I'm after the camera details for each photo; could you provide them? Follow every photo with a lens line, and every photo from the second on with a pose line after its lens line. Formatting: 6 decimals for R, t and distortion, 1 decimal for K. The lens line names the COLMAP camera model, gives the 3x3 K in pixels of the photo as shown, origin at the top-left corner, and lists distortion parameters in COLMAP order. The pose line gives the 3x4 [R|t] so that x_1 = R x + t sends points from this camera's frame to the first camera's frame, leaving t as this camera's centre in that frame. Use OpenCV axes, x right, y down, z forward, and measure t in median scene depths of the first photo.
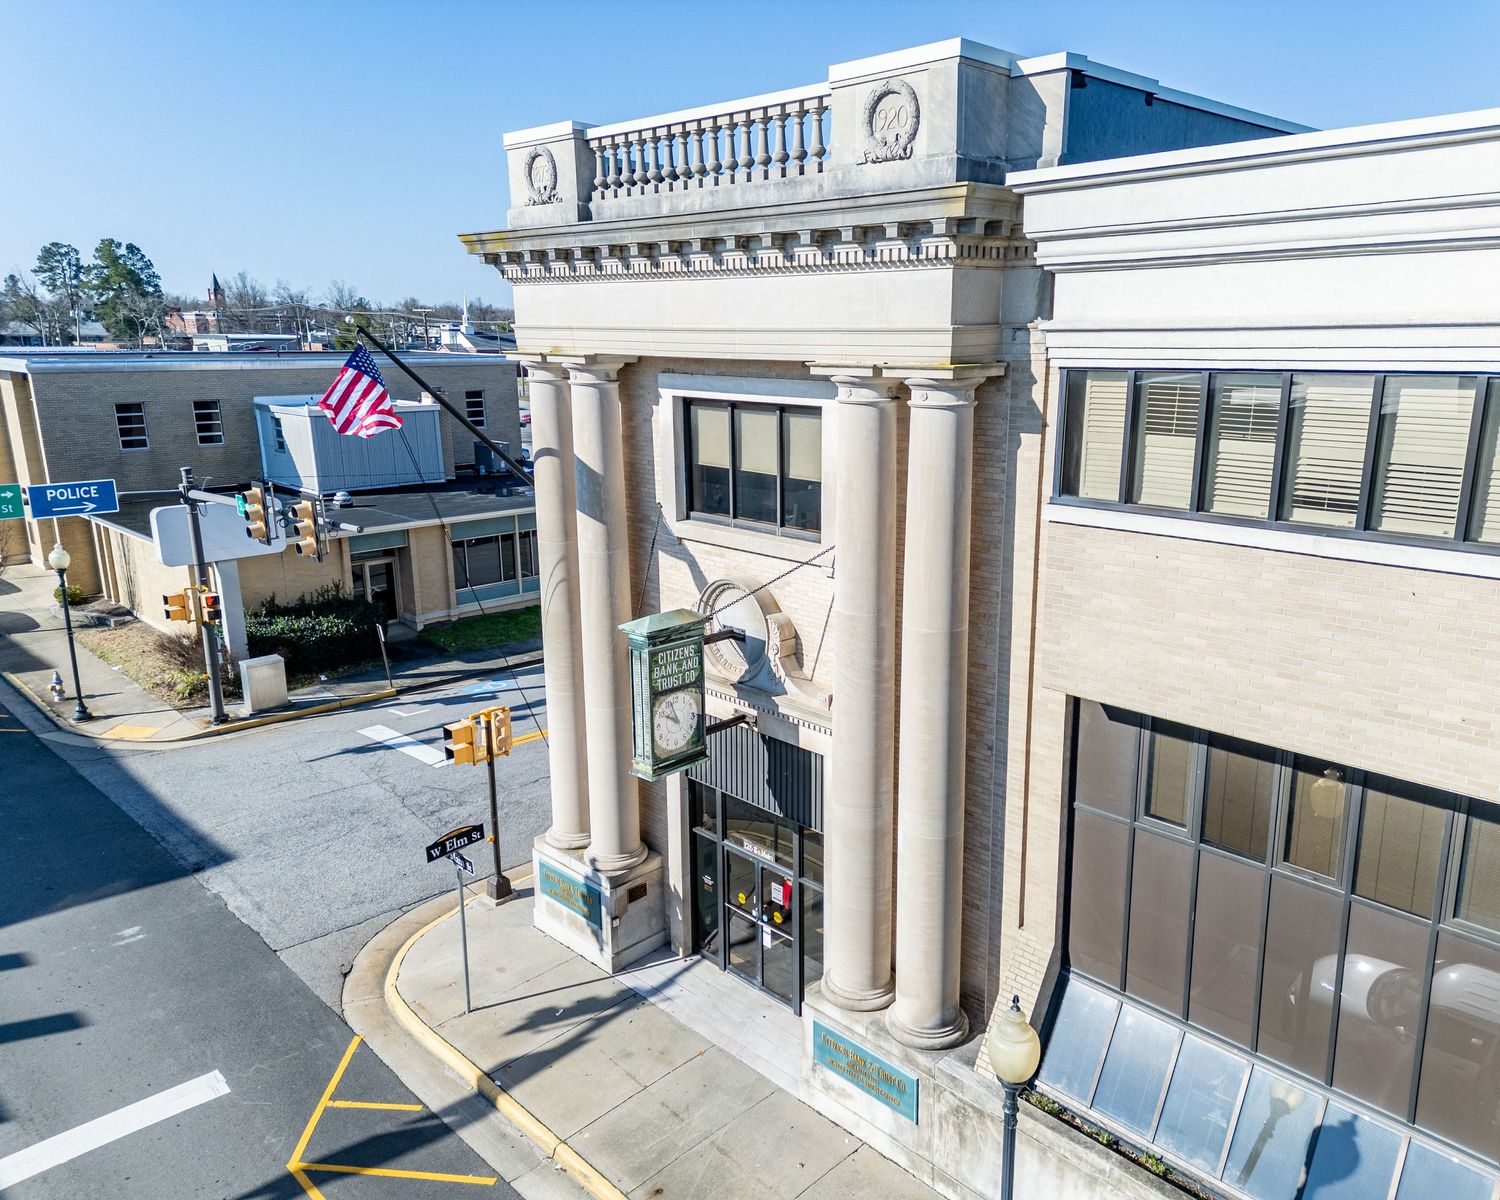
lens RADIAL K [[1125.5, 0, 752.8], [0, 1125.5, 600.0], [0, 0, 1]] dist [0.043635, 0.001798]
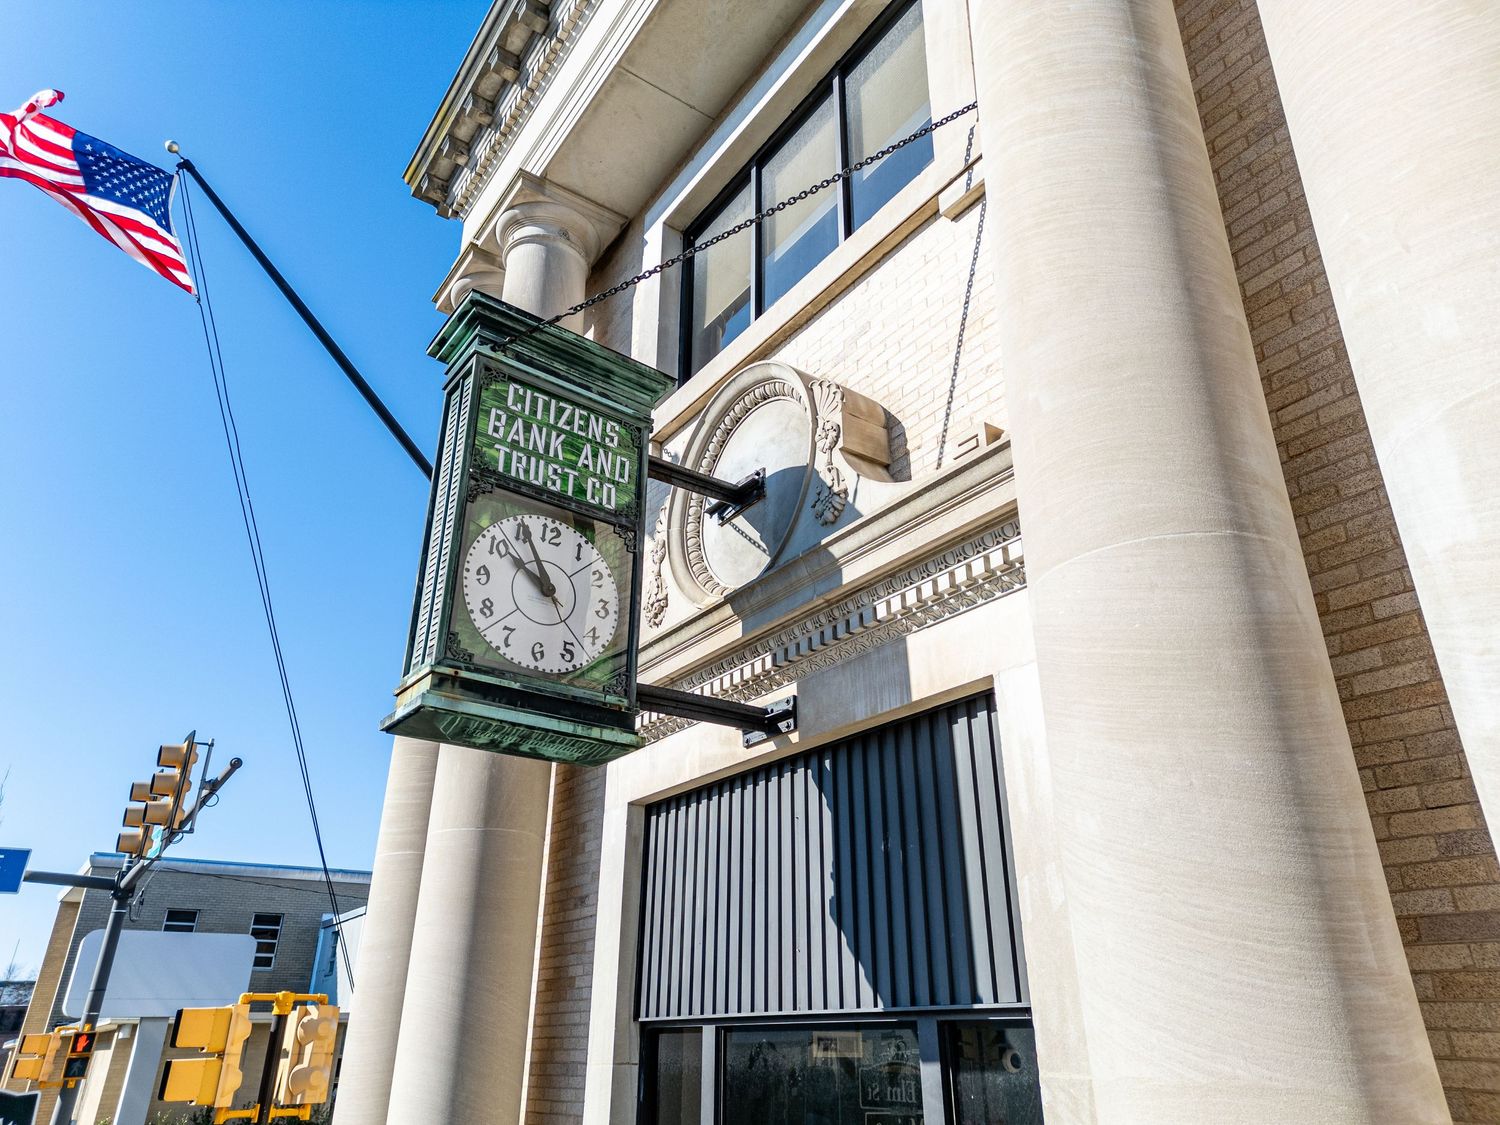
lens RADIAL K [[1015.3, 0, 744.5], [0, 1015.3, 559.1], [0, 0, 1]] dist [0.031405, 0.000050]
pose [[0.988658, -0.051837, -0.140955, 0.036103], [-0.050810, 0.767755, -0.638725, 0.287525], [0.141329, 0.638643, 0.756414, 0.742577]]
